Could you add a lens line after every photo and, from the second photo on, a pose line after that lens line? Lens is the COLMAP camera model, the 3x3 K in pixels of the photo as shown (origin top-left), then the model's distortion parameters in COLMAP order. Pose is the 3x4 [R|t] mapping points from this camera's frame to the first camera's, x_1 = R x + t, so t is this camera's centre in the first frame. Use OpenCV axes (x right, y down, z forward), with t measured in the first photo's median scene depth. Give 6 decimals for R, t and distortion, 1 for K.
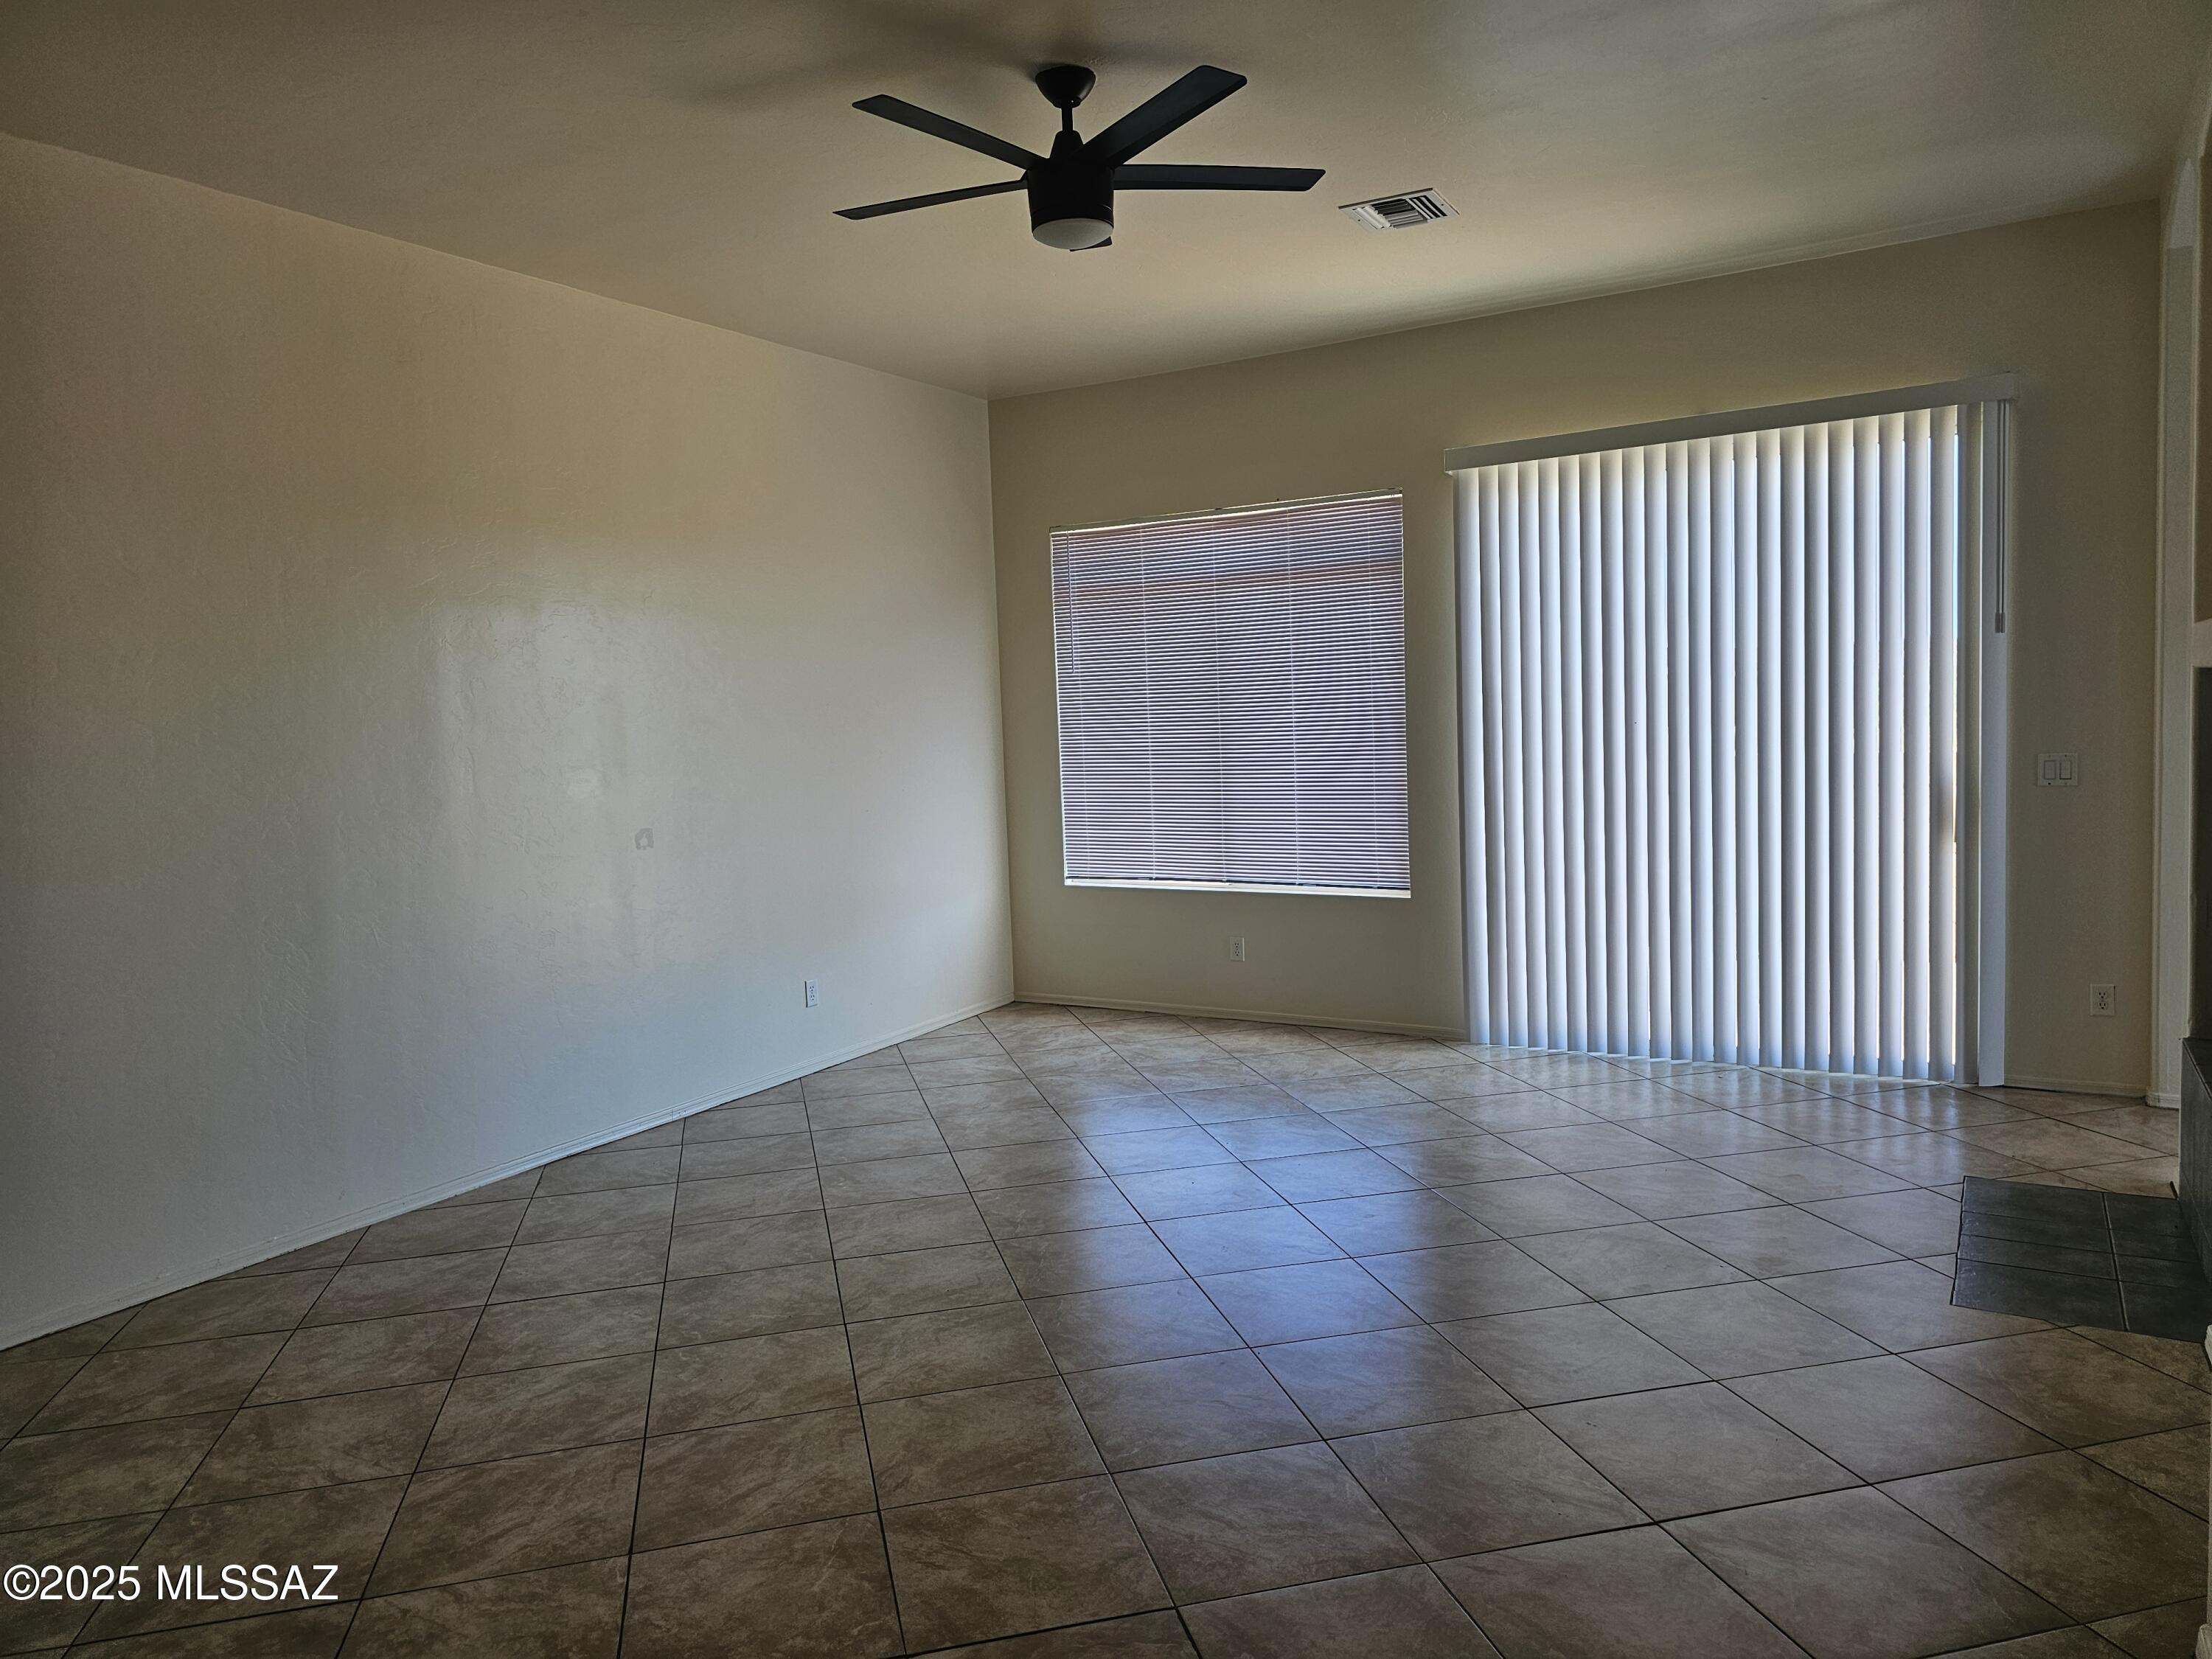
lens RADIAL K [[1493.6, 0, 1103.2], [0, 1493.6, 816.9], [0, 0, 1]] dist [0.048645, -0.037959]
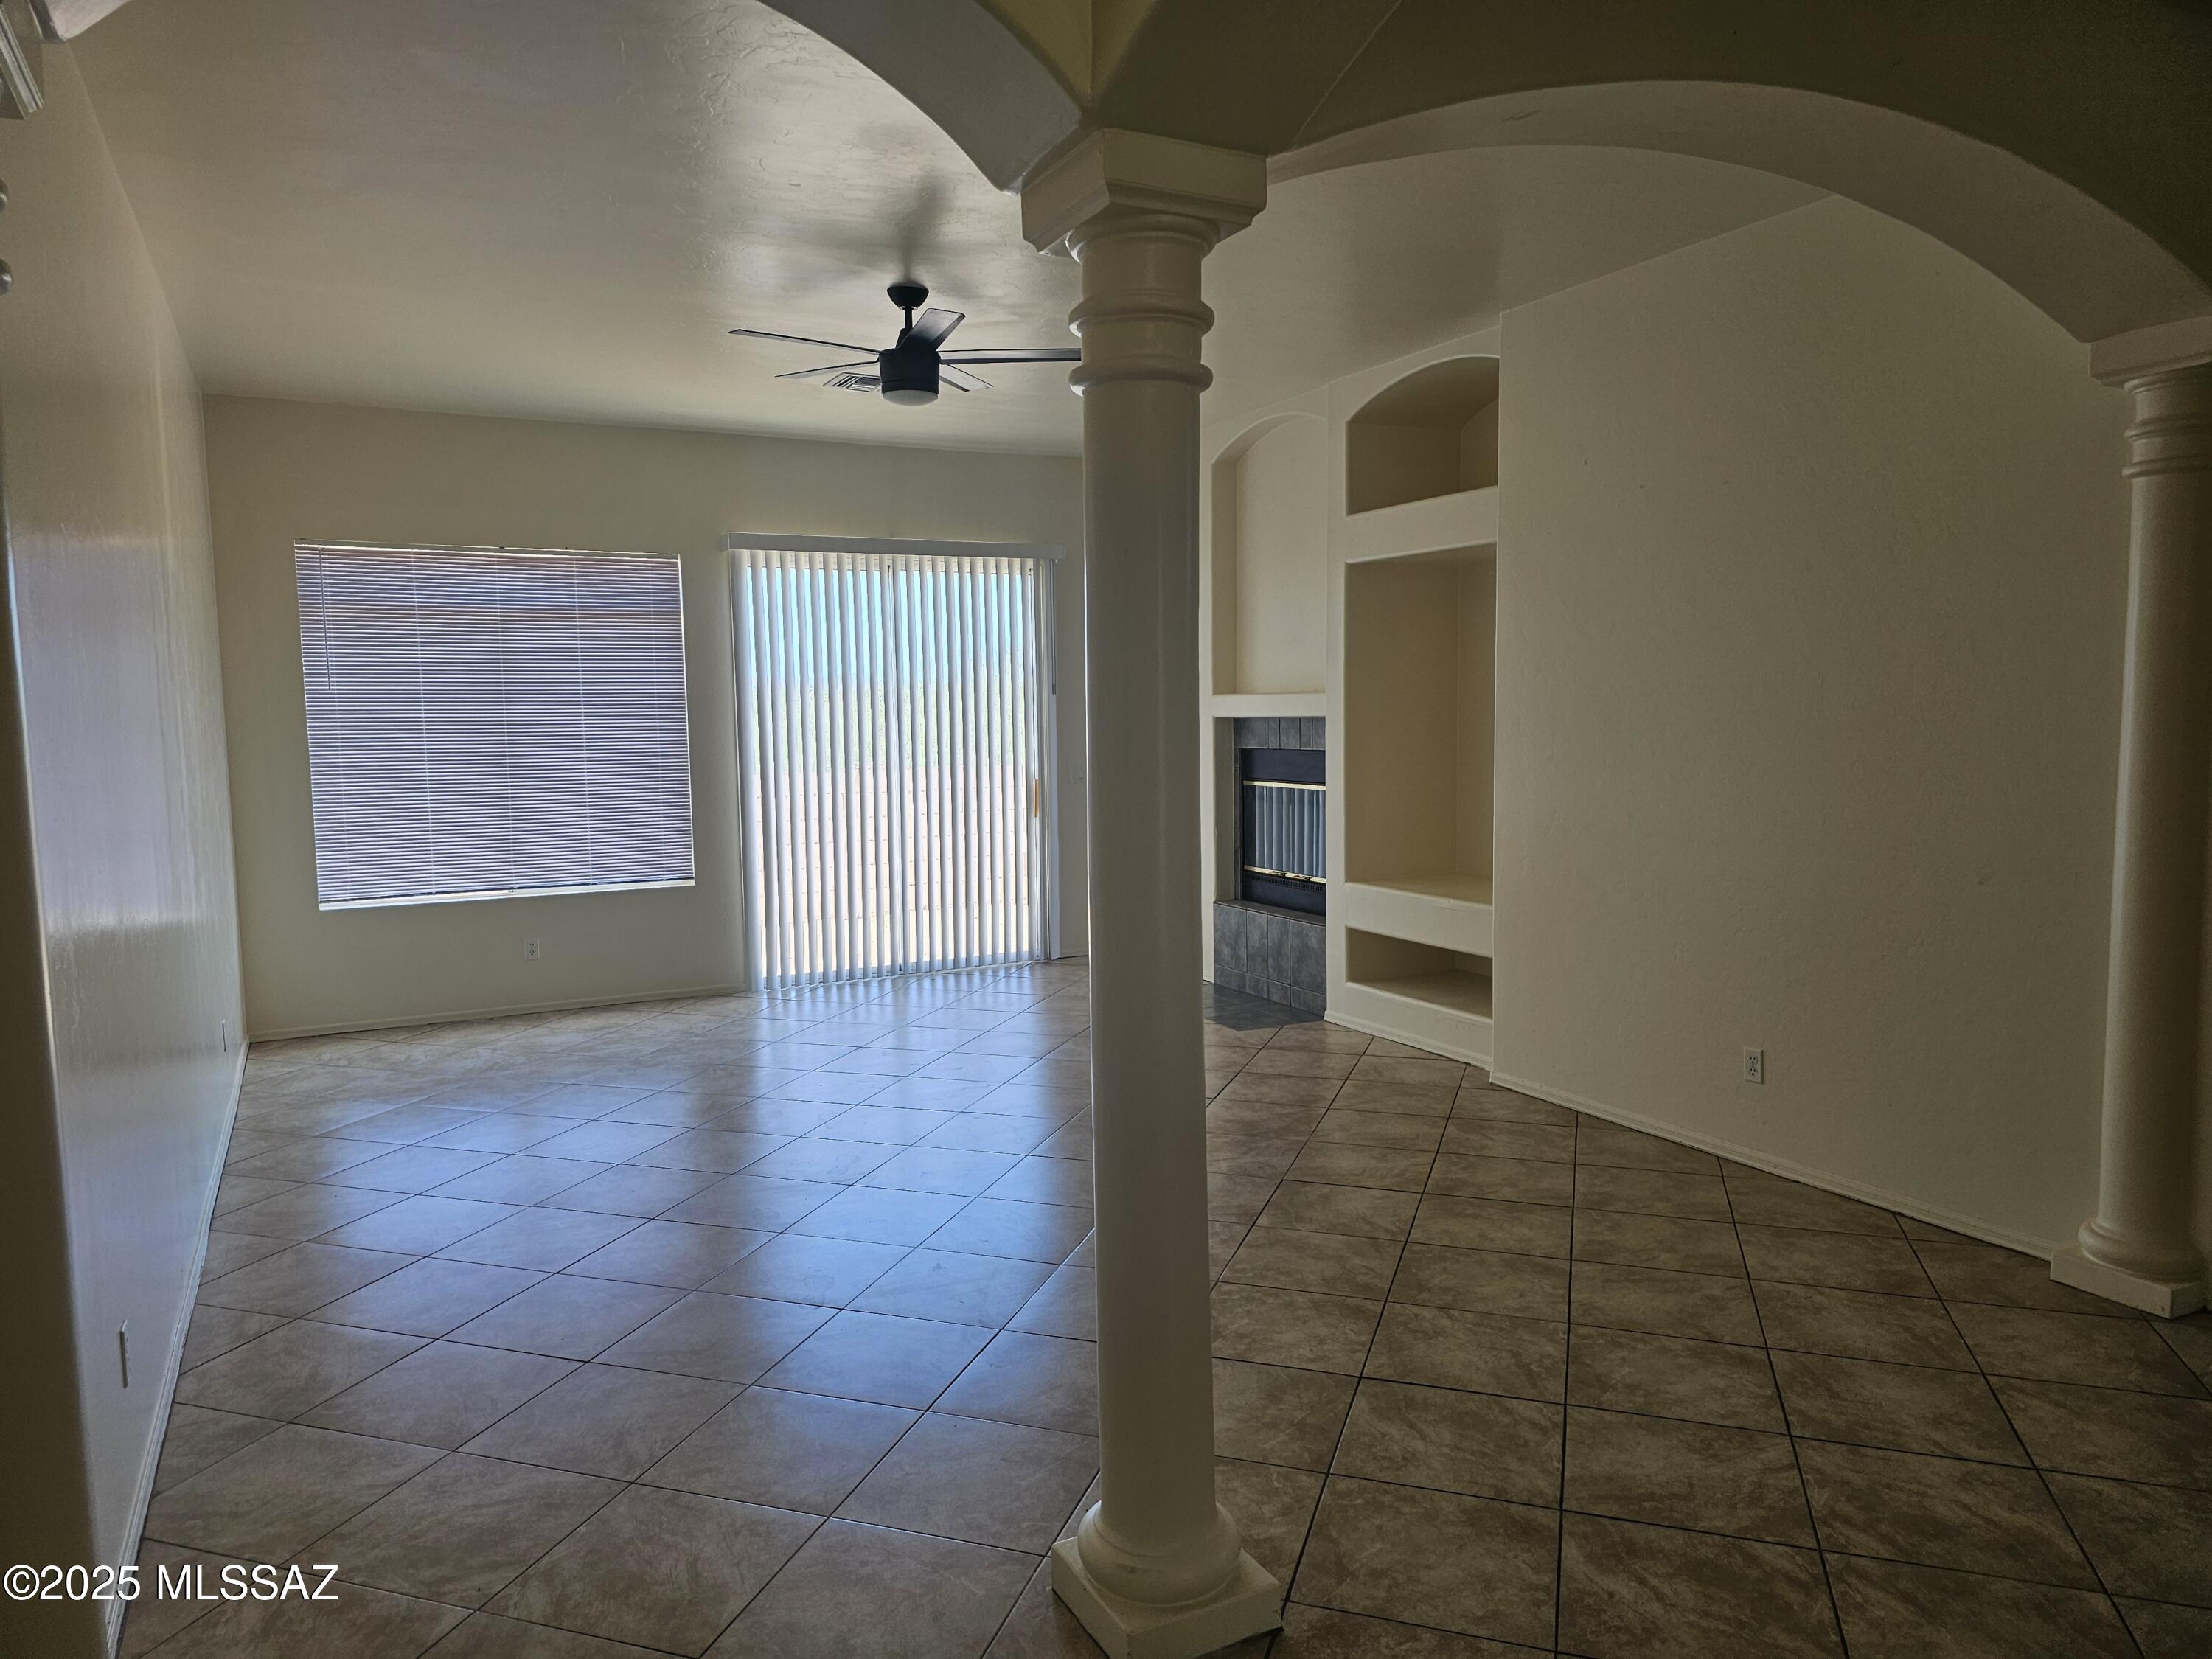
lens RADIAL K [[1493.6, 0, 1099.4], [0, 1493.6, 837.5], [0, 0, 1]] dist [0.048645, -0.037959]
pose [[0.518604, -0.043093, 0.853928, -0.686217], [0.054868, 0.998348, 0.017059, 0.011473], [-0.853252, 0.038007, 0.520112, 0.065937]]
